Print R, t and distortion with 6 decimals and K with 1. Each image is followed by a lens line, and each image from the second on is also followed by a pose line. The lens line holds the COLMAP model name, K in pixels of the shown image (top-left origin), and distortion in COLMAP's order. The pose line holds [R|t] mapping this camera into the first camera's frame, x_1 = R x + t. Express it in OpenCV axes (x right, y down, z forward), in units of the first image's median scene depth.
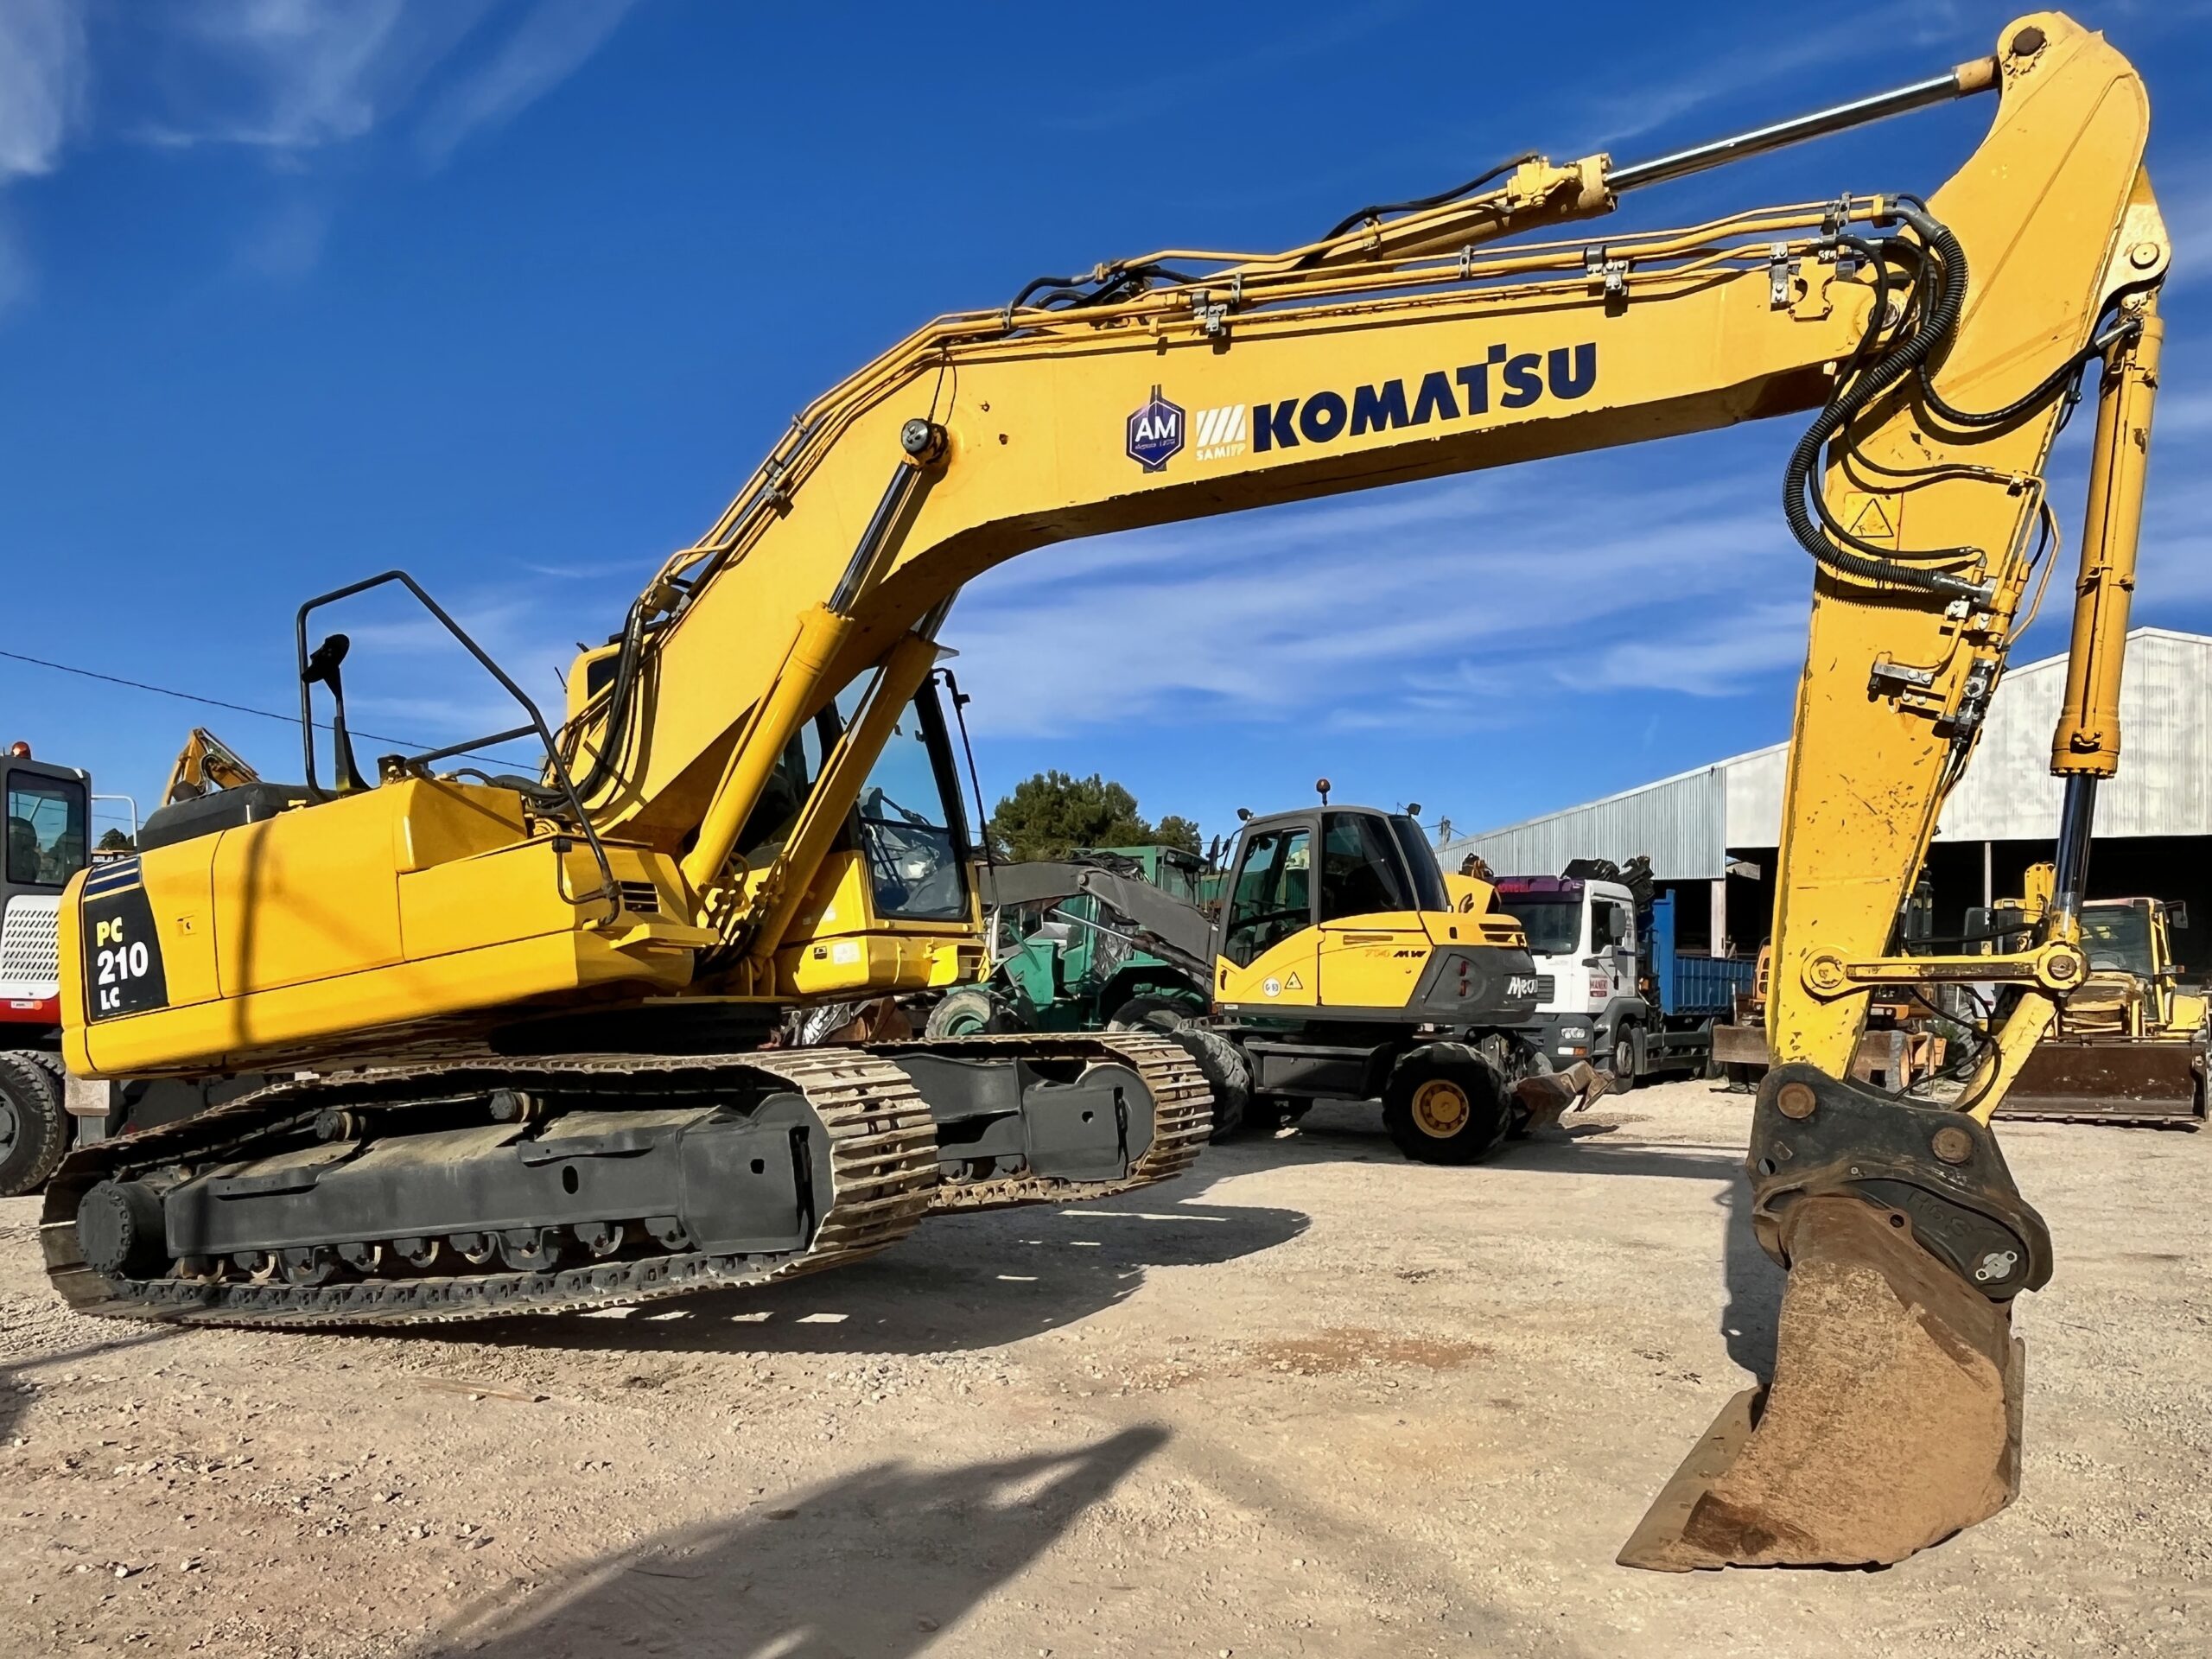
lens RADIAL K [[1498.7, 0, 1130.5], [0, 1498.7, 930.3], [0, 0, 1]] dist [0.000162, 0.002678]
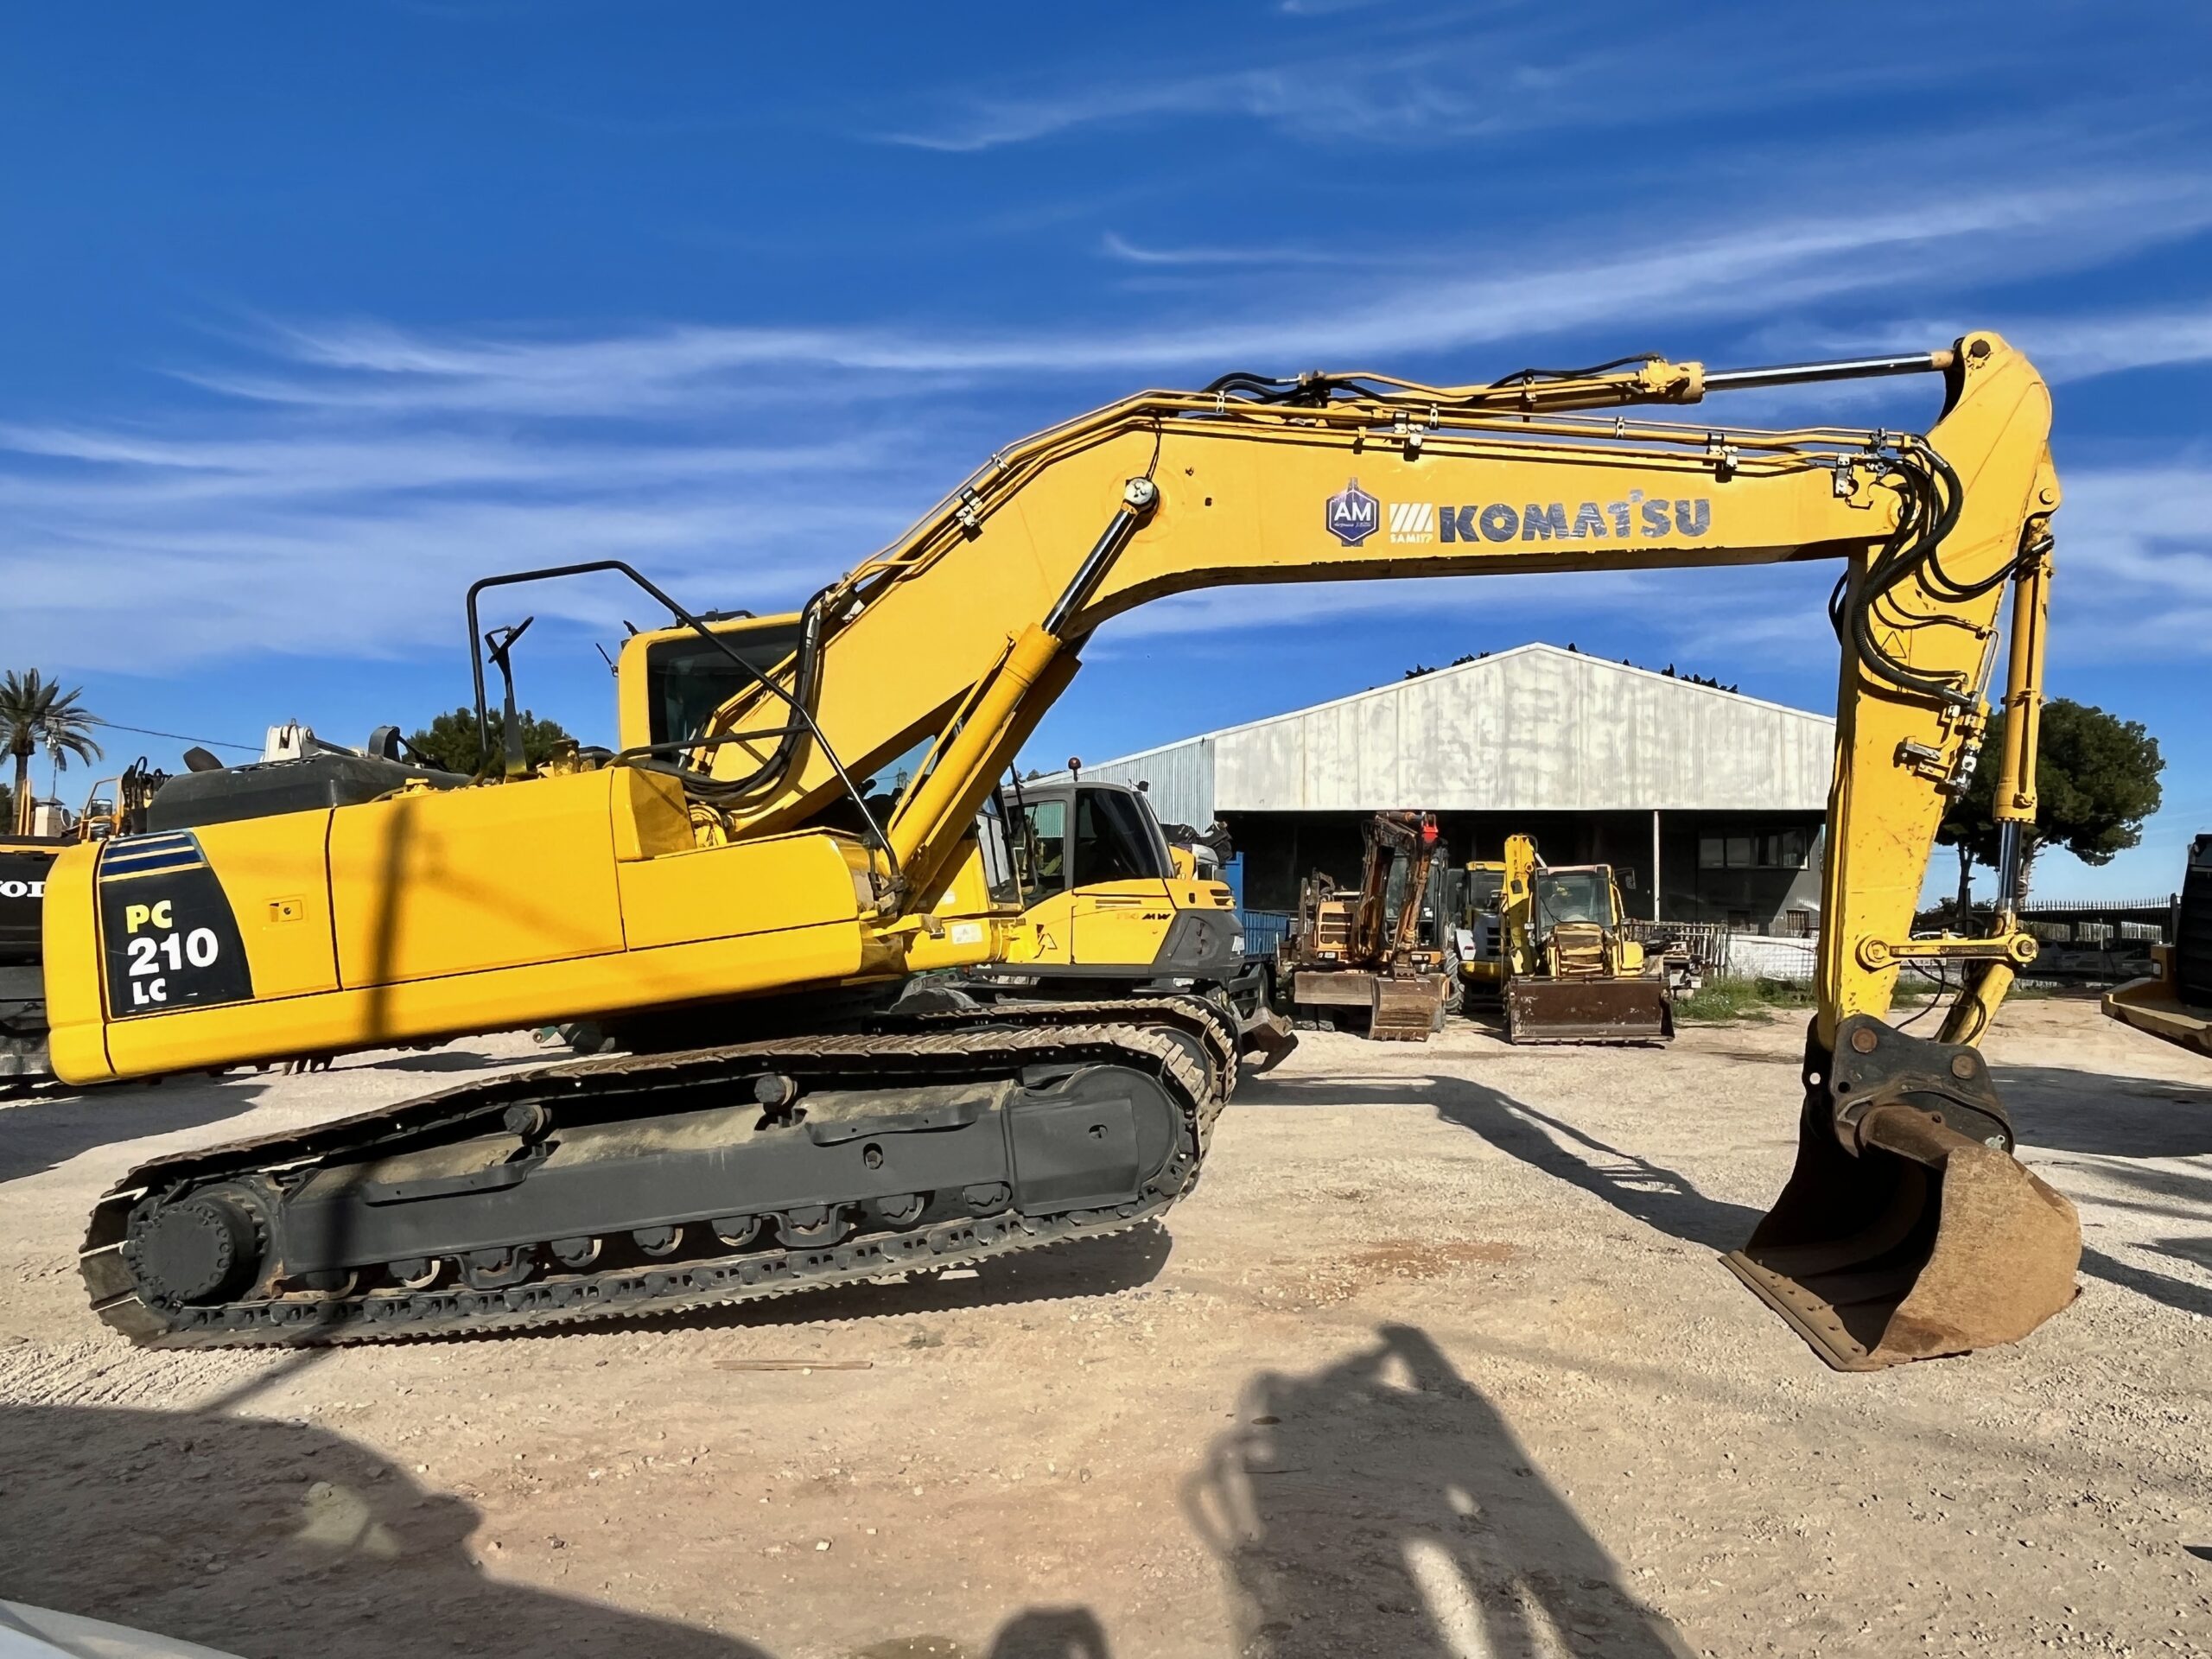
lens RADIAL K [[1498.7, 0, 1103.3], [0, 1498.7, 812.7], [0, 0, 1]] dist [0.000162, 0.002678]
pose [[0.925677, 0.020489, 0.377759, -0.646768], [-0.004964, 0.999104, -0.042027, -0.034254], [-0.378282, 0.037029, 0.924950, -0.058493]]
